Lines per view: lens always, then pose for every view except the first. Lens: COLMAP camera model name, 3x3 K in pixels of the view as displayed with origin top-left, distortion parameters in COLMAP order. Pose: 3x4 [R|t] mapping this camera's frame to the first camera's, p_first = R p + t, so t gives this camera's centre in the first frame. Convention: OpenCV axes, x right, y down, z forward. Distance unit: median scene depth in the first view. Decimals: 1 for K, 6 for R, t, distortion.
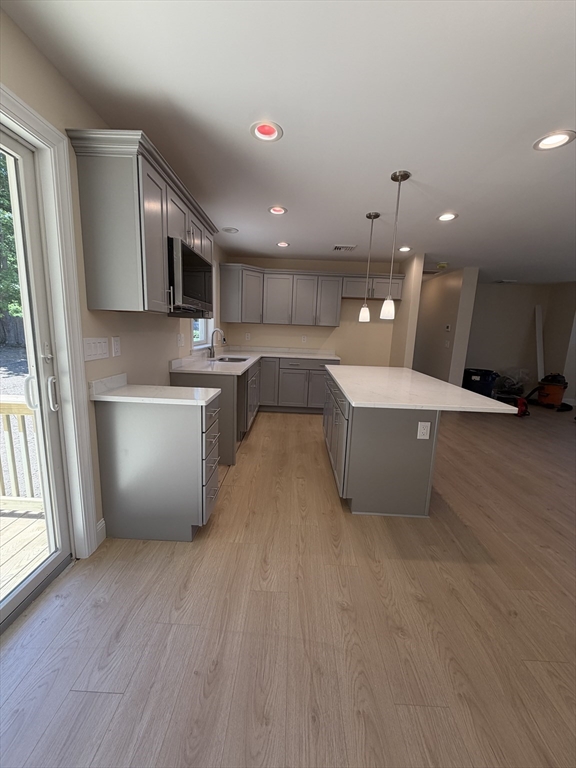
lens RADIAL K [[307.1, 0, 288.5], [0, 307.1, 383.1], [0, 0, 1]] dist [0.001150, 0.000502]
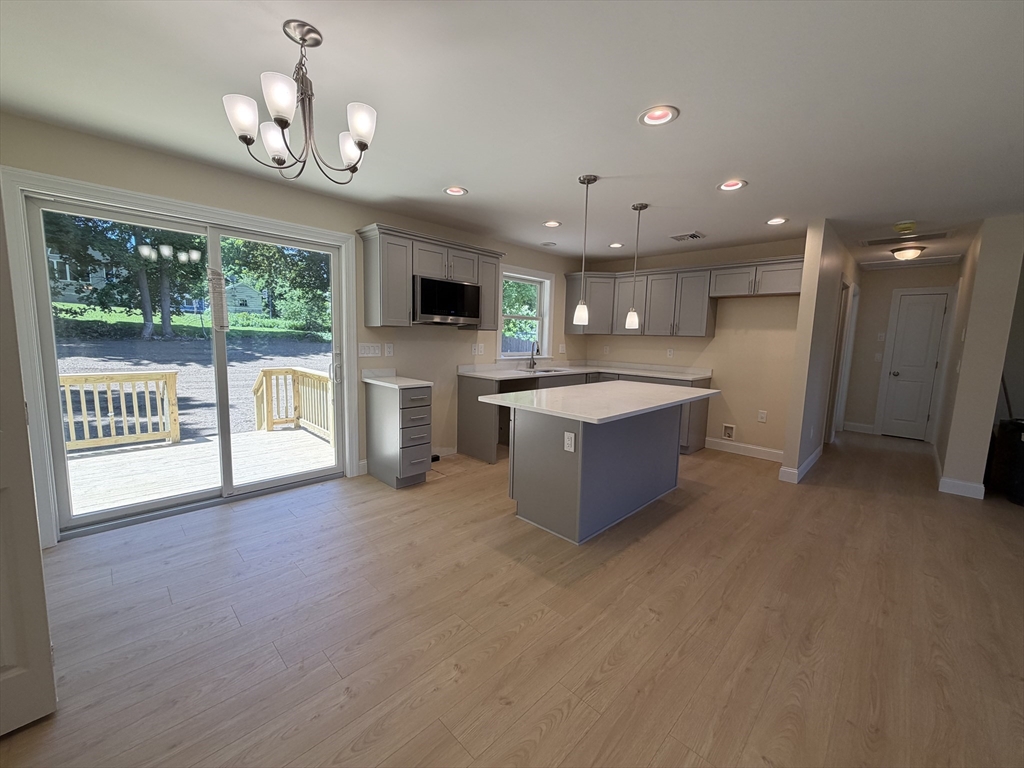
lens RADIAL K [[409.5, 0, 510.1], [0, 409.5, 384.7], [0, 0, 1]] dist [0.001150, 0.000502]
pose [[0.725470, 0.061380, -0.685511, 1.290908], [-0.118108, 0.992343, -0.036140, 0.055294], [0.678044, 0.107183, 0.727165, -0.045570]]
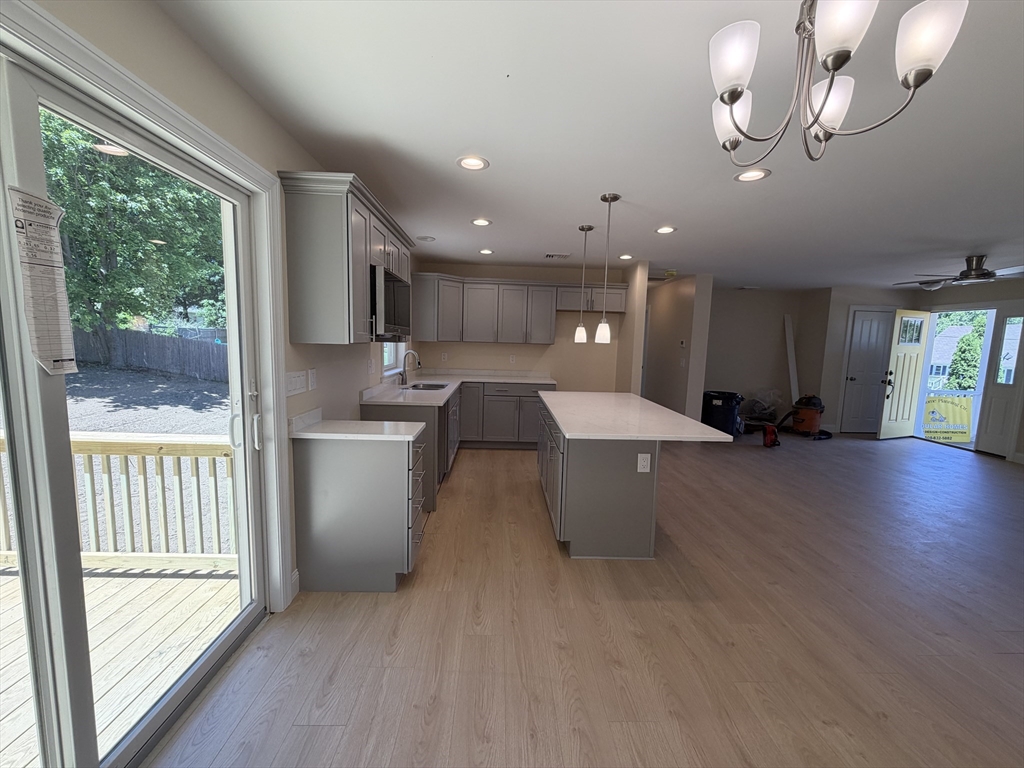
lens RADIAL K [[409.5, 0, 511.8], [0, 409.5, 384.5], [0, 0, 1]] dist [0.001150, 0.000502]
pose [[0.998637, -0.016120, 0.049643, -0.021042], [0.019271, 0.997786, -0.063648, -0.013176], [-0.048507, 0.064518, 0.996737, -0.266961]]
